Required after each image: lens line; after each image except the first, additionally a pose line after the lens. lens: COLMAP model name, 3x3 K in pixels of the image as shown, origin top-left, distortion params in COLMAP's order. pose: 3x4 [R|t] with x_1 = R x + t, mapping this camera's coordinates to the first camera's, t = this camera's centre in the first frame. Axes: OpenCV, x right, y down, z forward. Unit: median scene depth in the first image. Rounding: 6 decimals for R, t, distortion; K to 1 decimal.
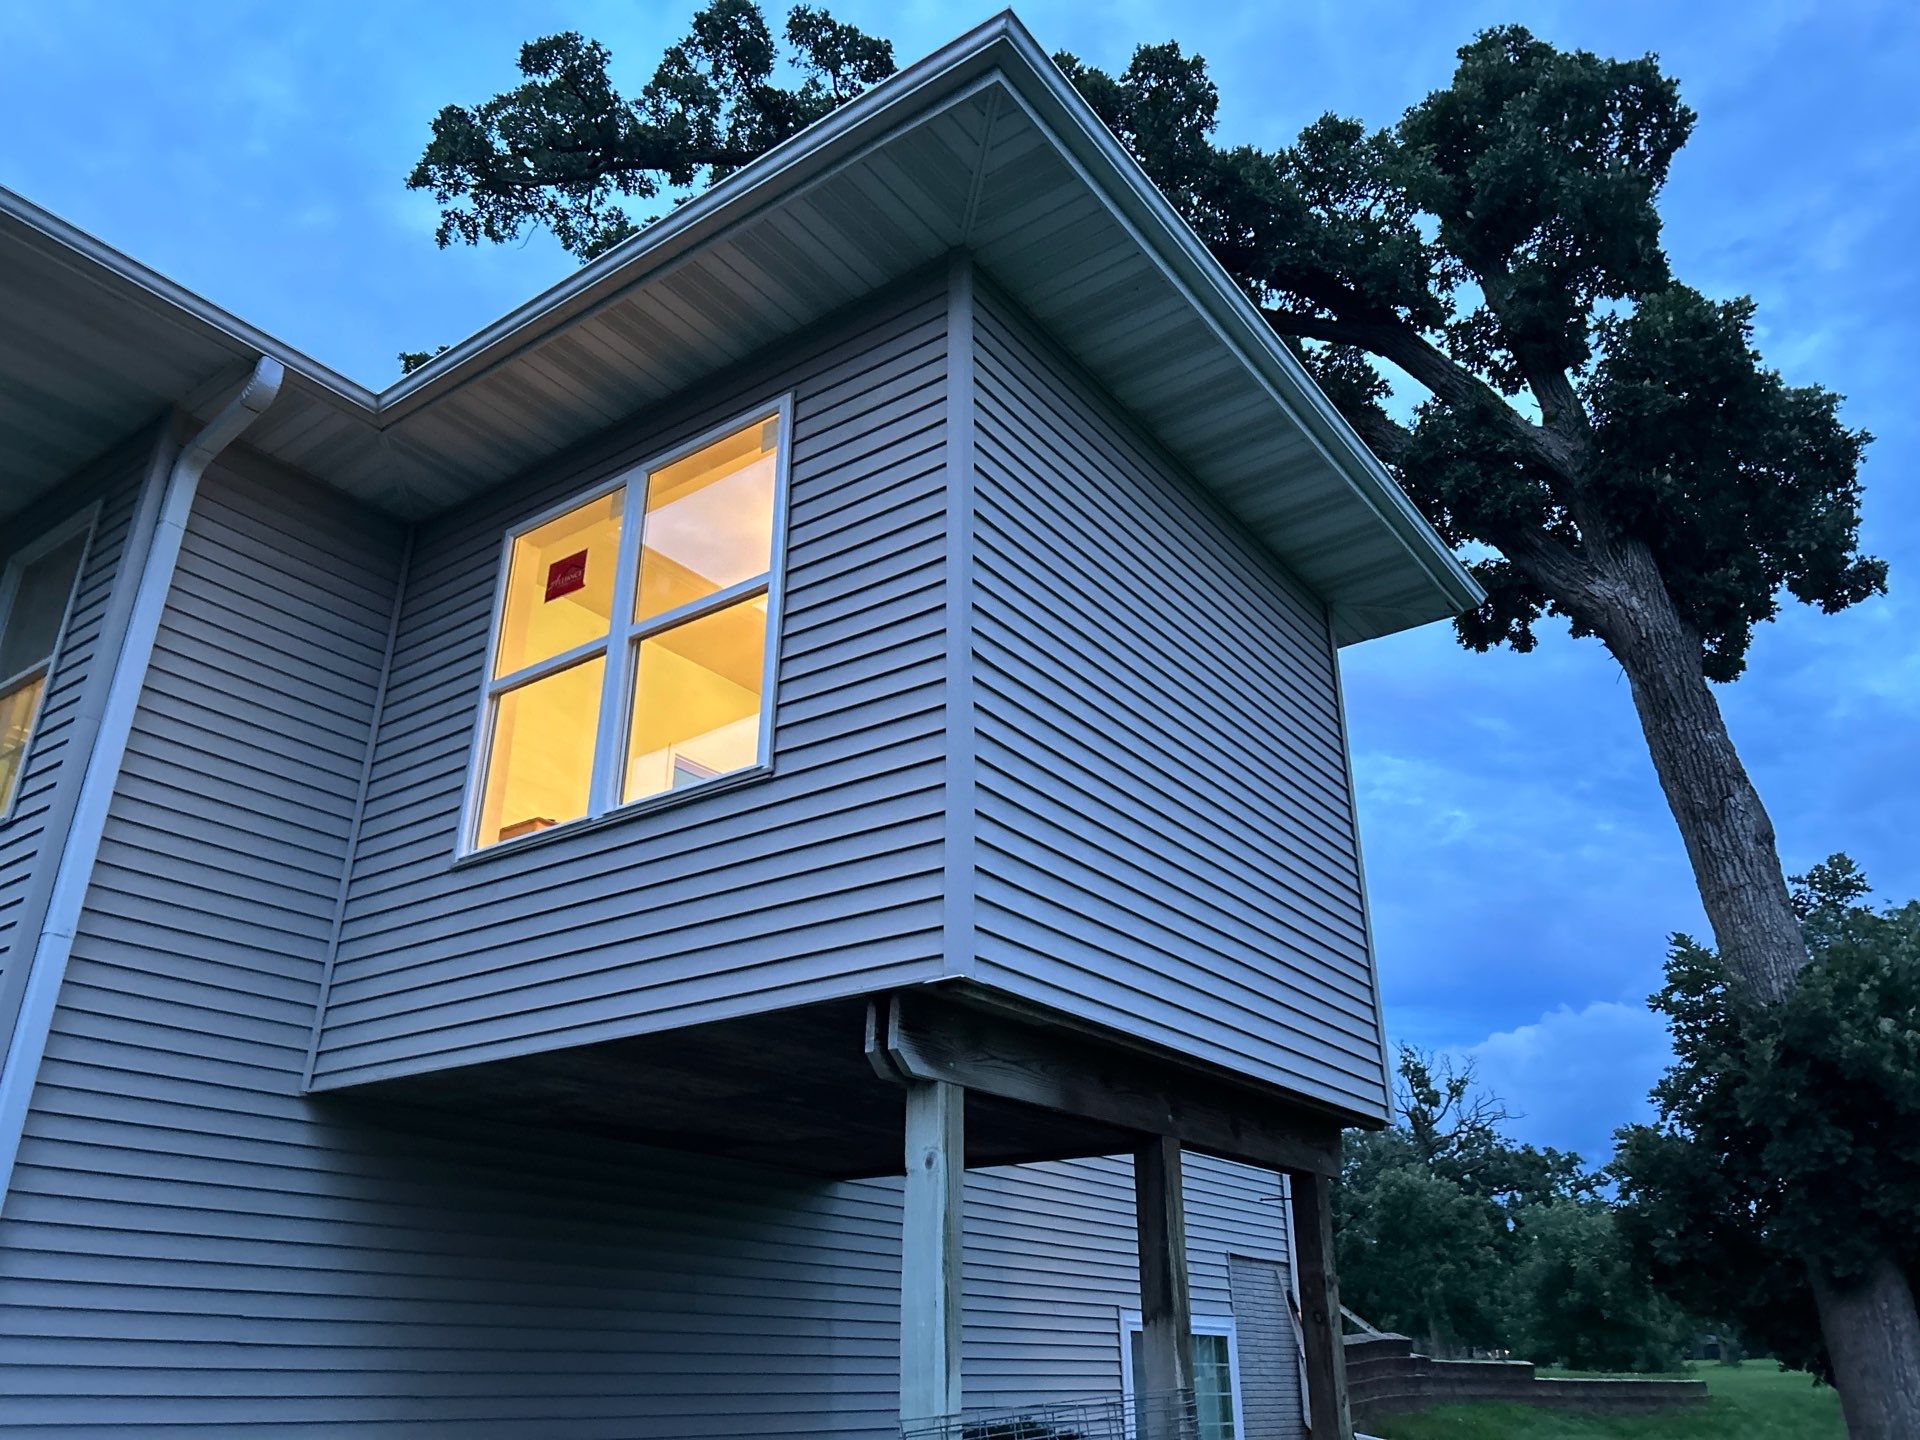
lens RADIAL K [[1446.0, 0, 964.7], [0, 1446.0, 710.0], [0, 0, 1]] dist [0.030182, -0.002026]
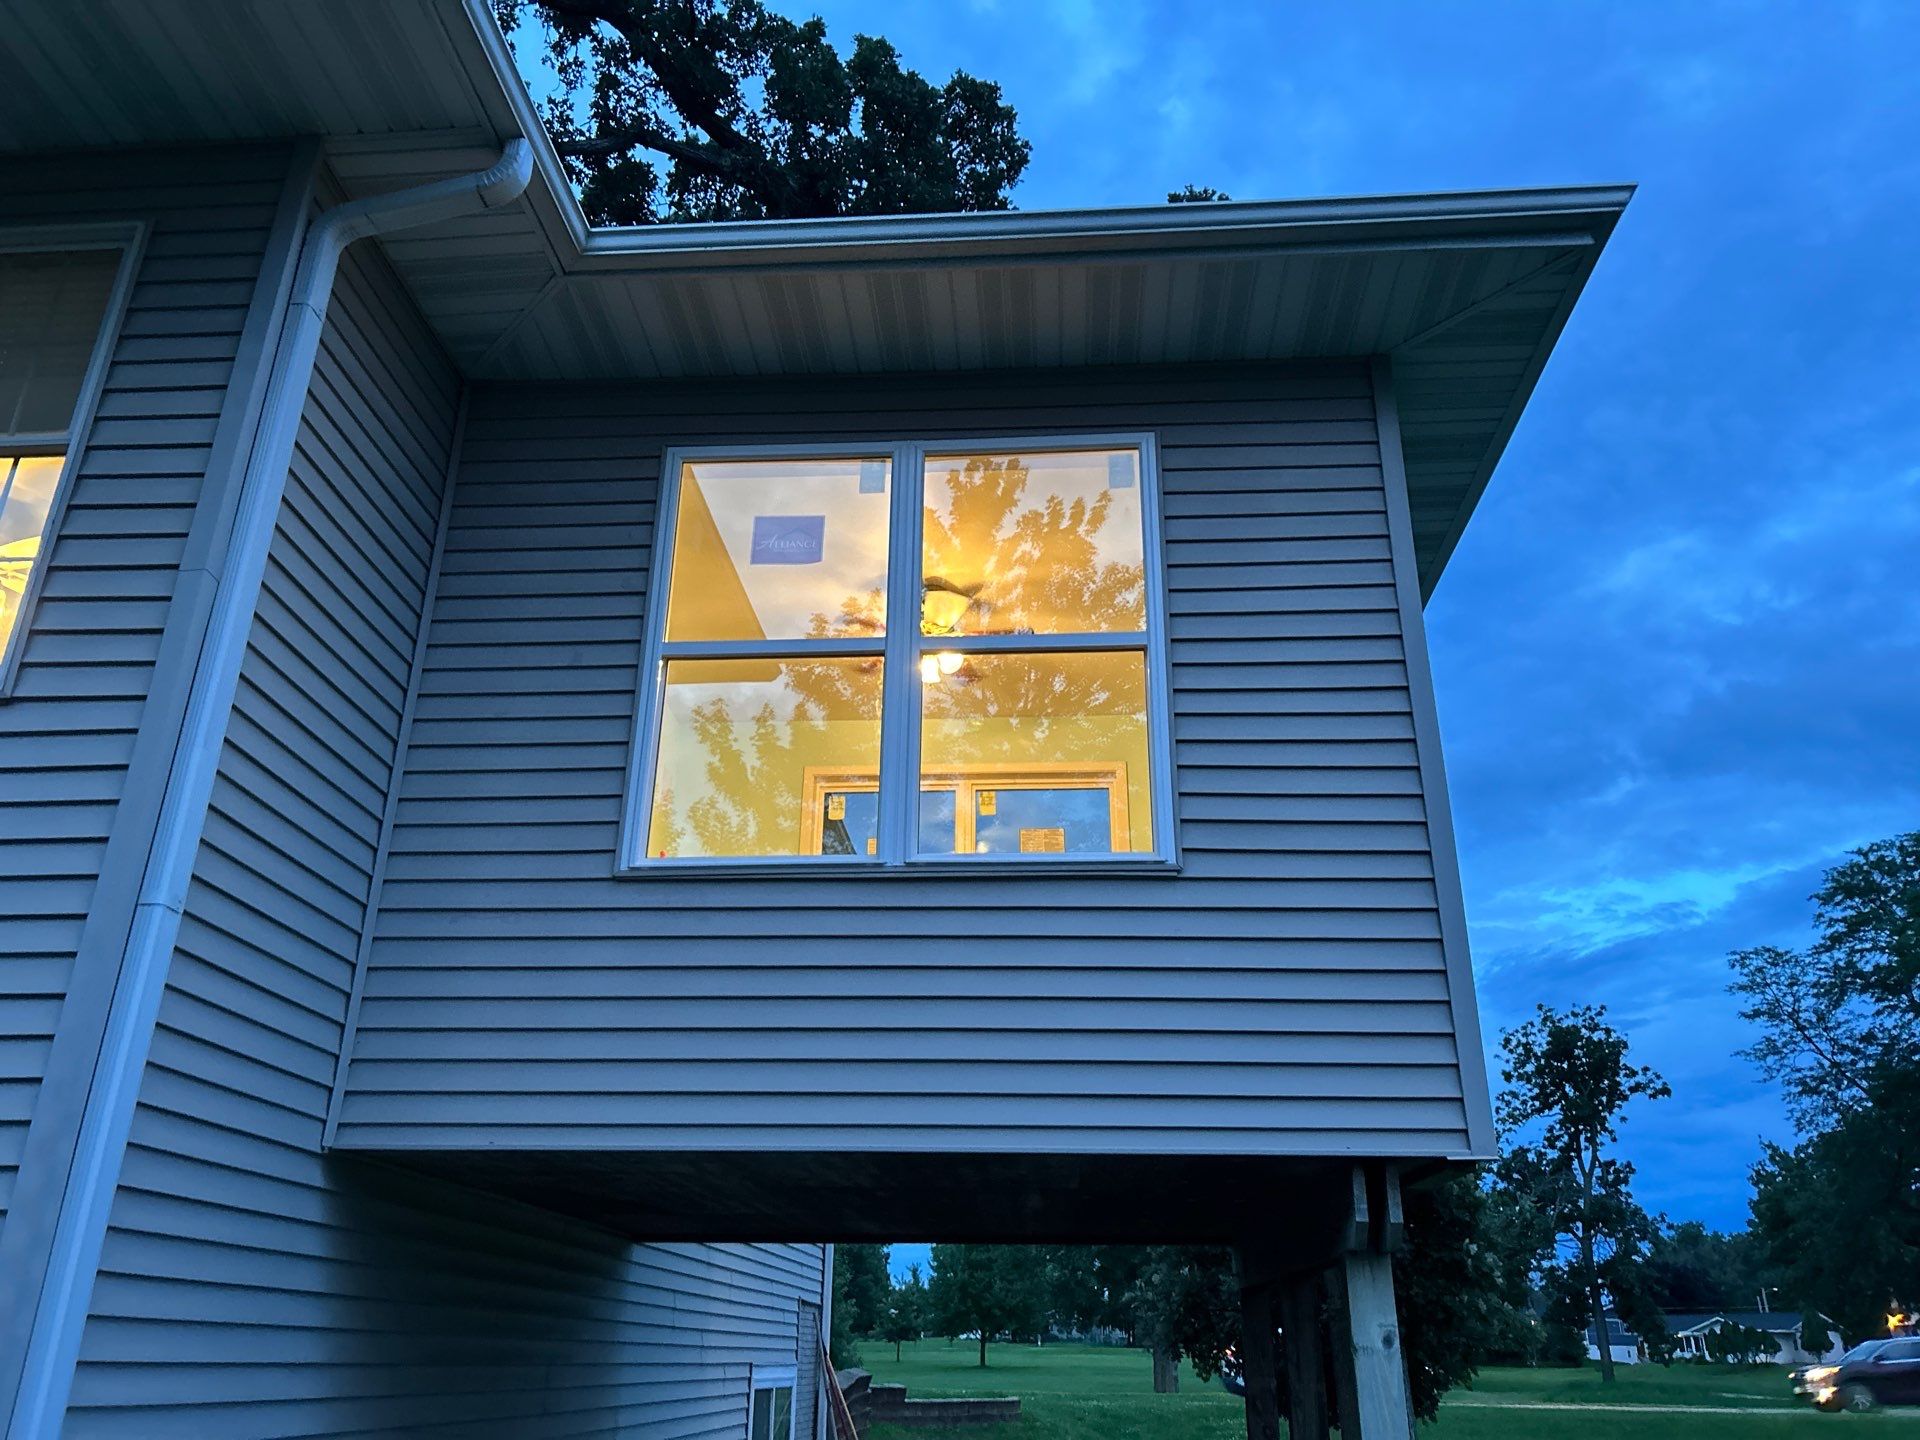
lens RADIAL K [[1446.0, 0, 964.7], [0, 1446.0, 710.0], [0, 0, 1]] dist [0.030182, -0.002026]
pose [[0.851140, 0.224802, 0.474367, -0.307471], [-0.231647, 0.971764, -0.044882, 0.008017], [-0.471062, -0.071684, 0.879182, 0.130684]]
